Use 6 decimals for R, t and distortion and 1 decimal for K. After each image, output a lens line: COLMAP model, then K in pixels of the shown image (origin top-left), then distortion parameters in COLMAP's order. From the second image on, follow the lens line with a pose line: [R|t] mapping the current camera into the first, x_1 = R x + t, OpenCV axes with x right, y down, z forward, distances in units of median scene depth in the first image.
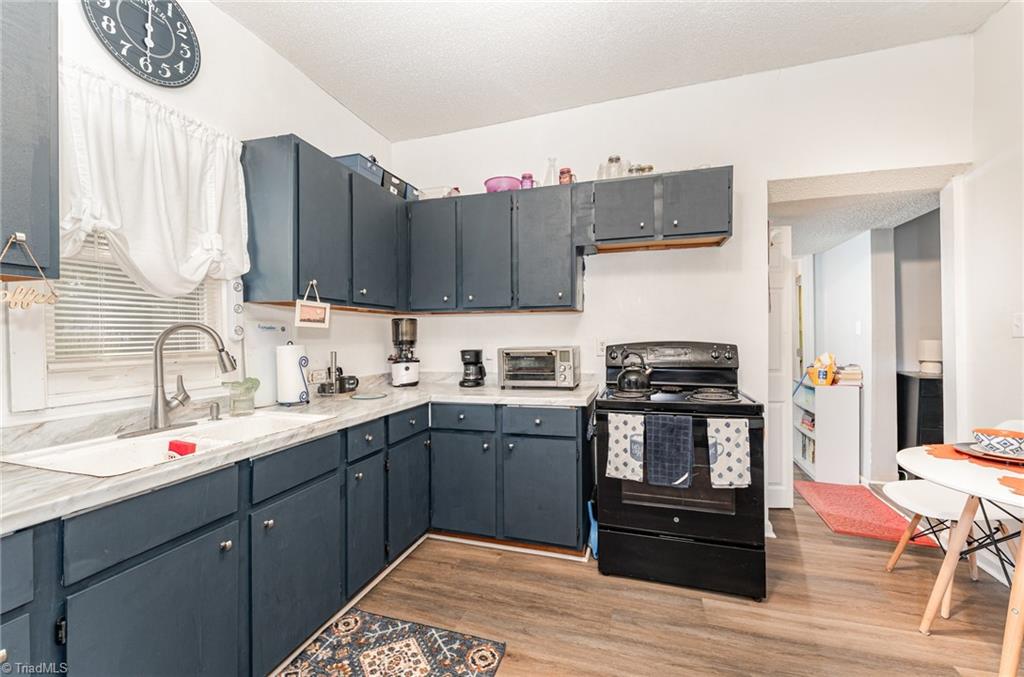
lens RADIAL K [[410.8, 0, 510.1], [0, 410.8, 336.9], [0, 0, 1]] dist [-0.000900, 0.000095]
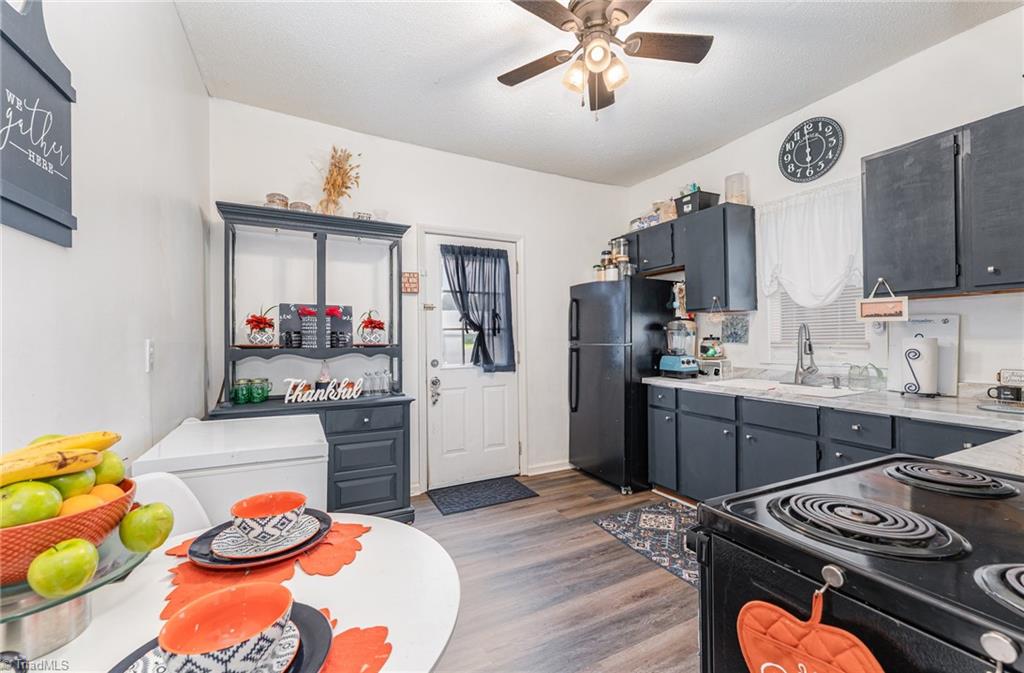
lens RADIAL K [[410.8, 0, 509.0], [0, 410.8, 338.1], [0, 0, 1]] dist [-0.000900, 0.000095]
pose [[-0.702776, 0.009100, -0.711353, 1.151757], [0.014873, 0.999888, -0.001903, 0.009738], [0.711256, -0.011918, -0.702832, 1.239754]]
